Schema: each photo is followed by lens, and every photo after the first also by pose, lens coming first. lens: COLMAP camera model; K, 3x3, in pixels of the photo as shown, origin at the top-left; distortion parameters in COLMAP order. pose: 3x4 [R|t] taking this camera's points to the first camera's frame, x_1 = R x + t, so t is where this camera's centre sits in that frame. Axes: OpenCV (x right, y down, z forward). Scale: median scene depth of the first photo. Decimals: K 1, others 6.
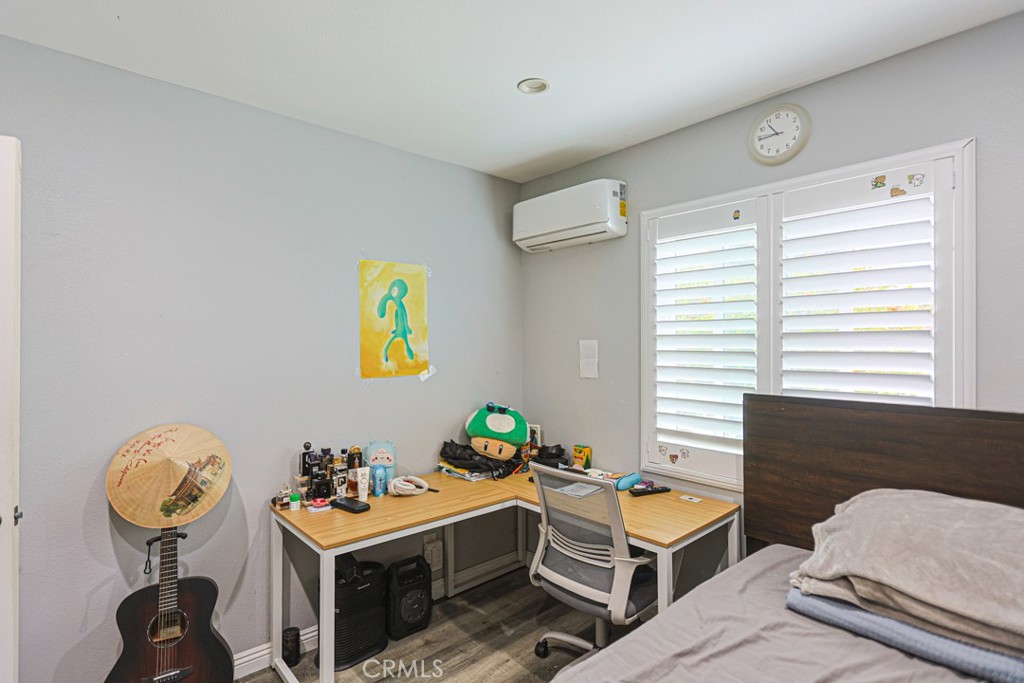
lens RADIAL K [[495.2, 0, 511.2], [0, 495.2, 340.4], [0, 0, 1]] dist [-0.005045, 0.005471]
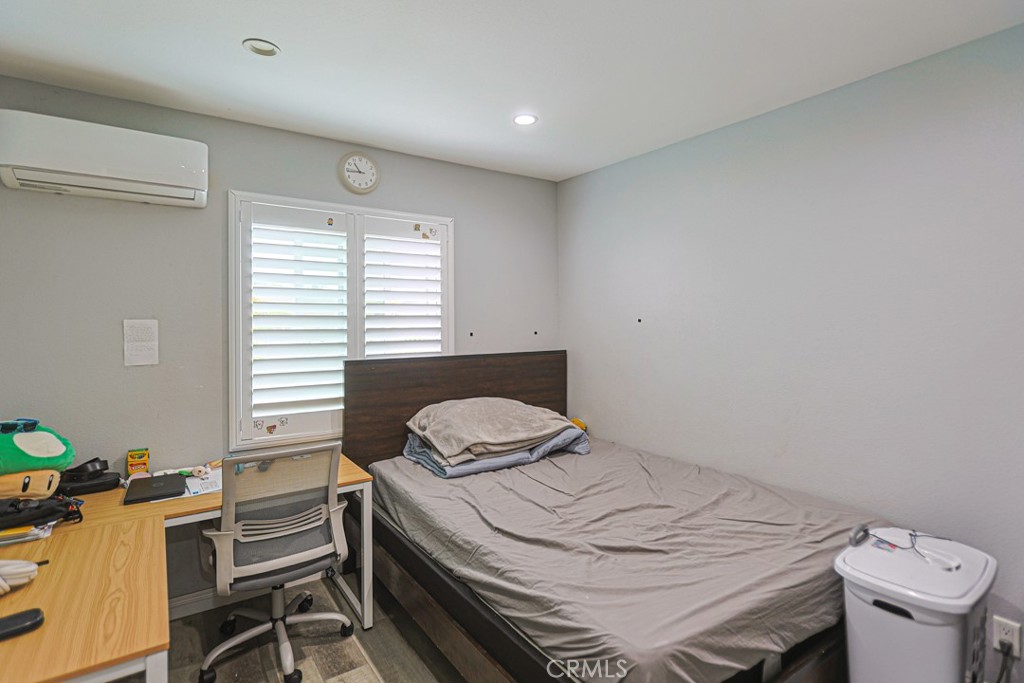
lens RADIAL K [[495.2, 0, 486.6], [0, 495.2, 324.8], [0, 0, 1]] dist [-0.005045, 0.005471]
pose [[0.181130, -0.005901, 0.983442, -0.756405], [-0.002411, 0.999976, 0.006444, 0.001103], [-0.983456, -0.003539, 0.181111, 0.392383]]
